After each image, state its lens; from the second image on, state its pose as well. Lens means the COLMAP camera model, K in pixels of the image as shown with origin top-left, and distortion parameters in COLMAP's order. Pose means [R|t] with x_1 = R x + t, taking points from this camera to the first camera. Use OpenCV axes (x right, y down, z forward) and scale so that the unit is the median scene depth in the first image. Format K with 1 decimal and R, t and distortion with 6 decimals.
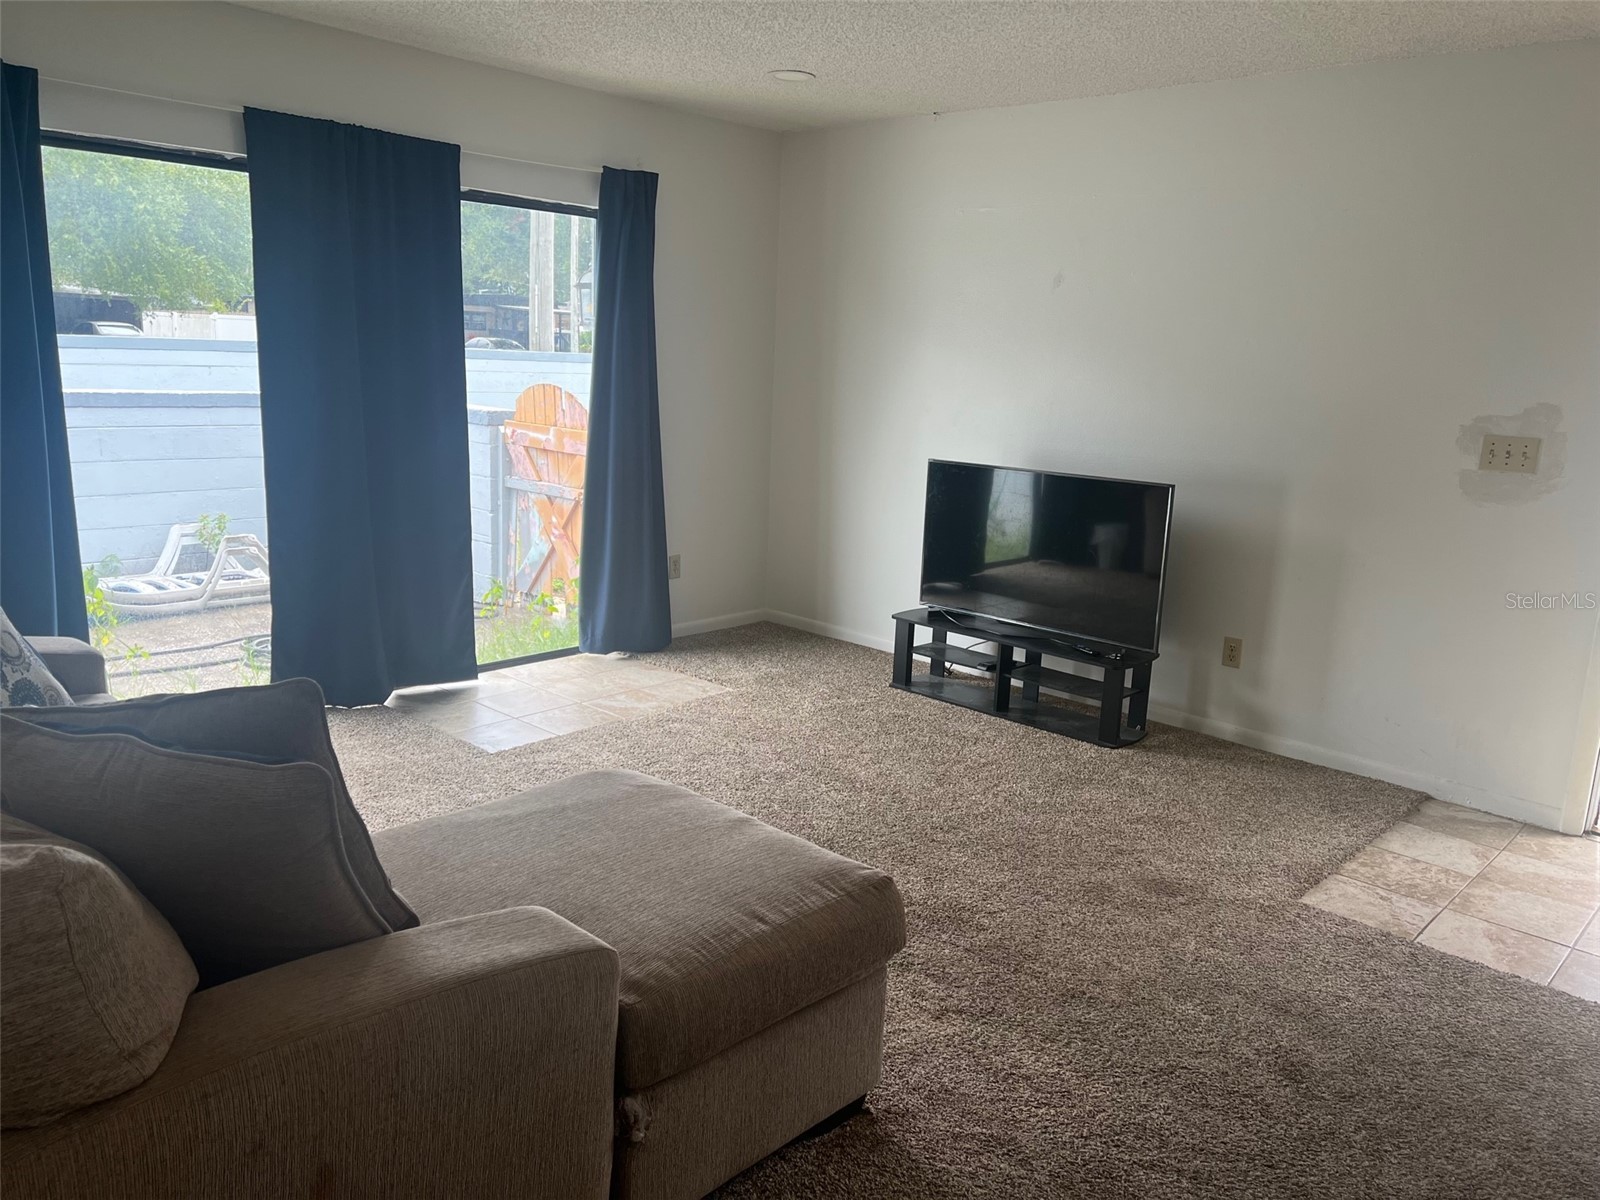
lens RADIAL K [[1216.1, 0, 800.7], [0, 1216.1, 565.0], [0, 0, 1]] dist [0.021047, -0.002611]
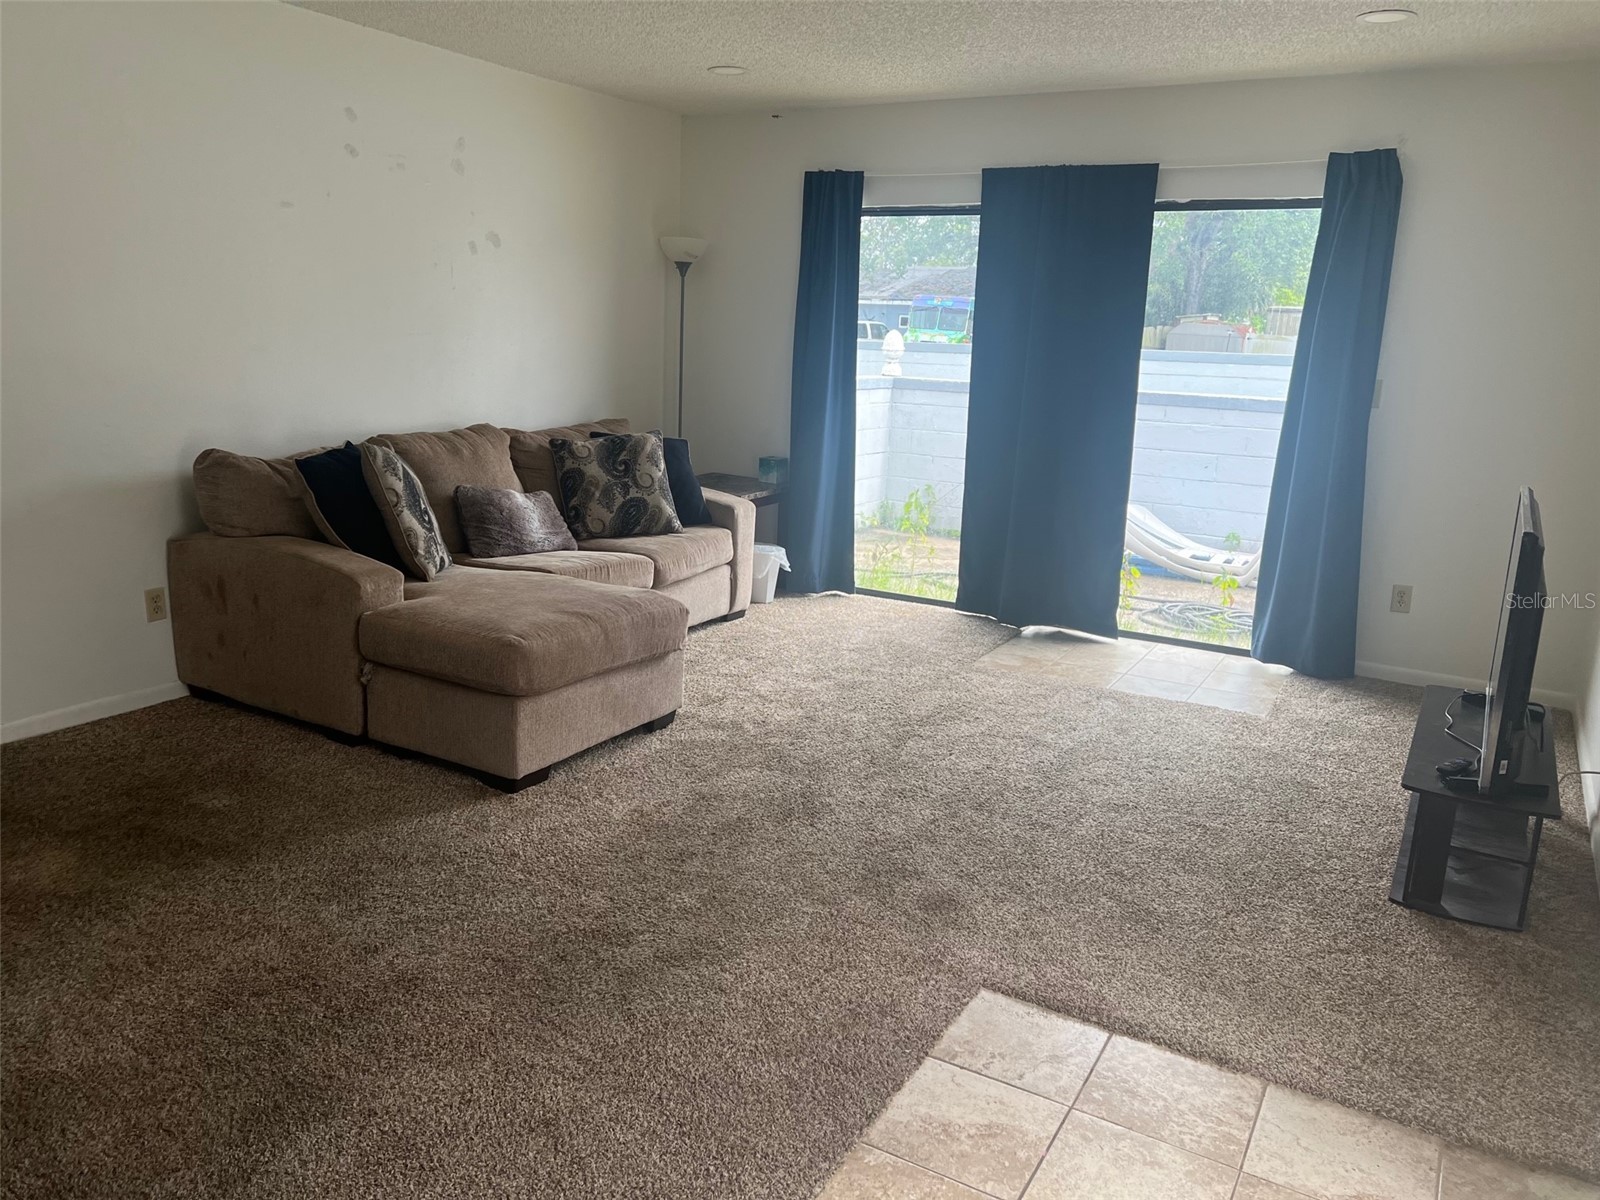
lens RADIAL K [[1211.3, 0, 795.4], [0, 1211.3, 603.9], [0, 0, 1]] dist [0.047006, -0.036368]
pose [[0.215834, 0.187827, -0.958195, 0.785709], [-0.200255, 0.968979, 0.144834, -0.044800], [0.955675, 0.160623, 0.246752, 0.456995]]
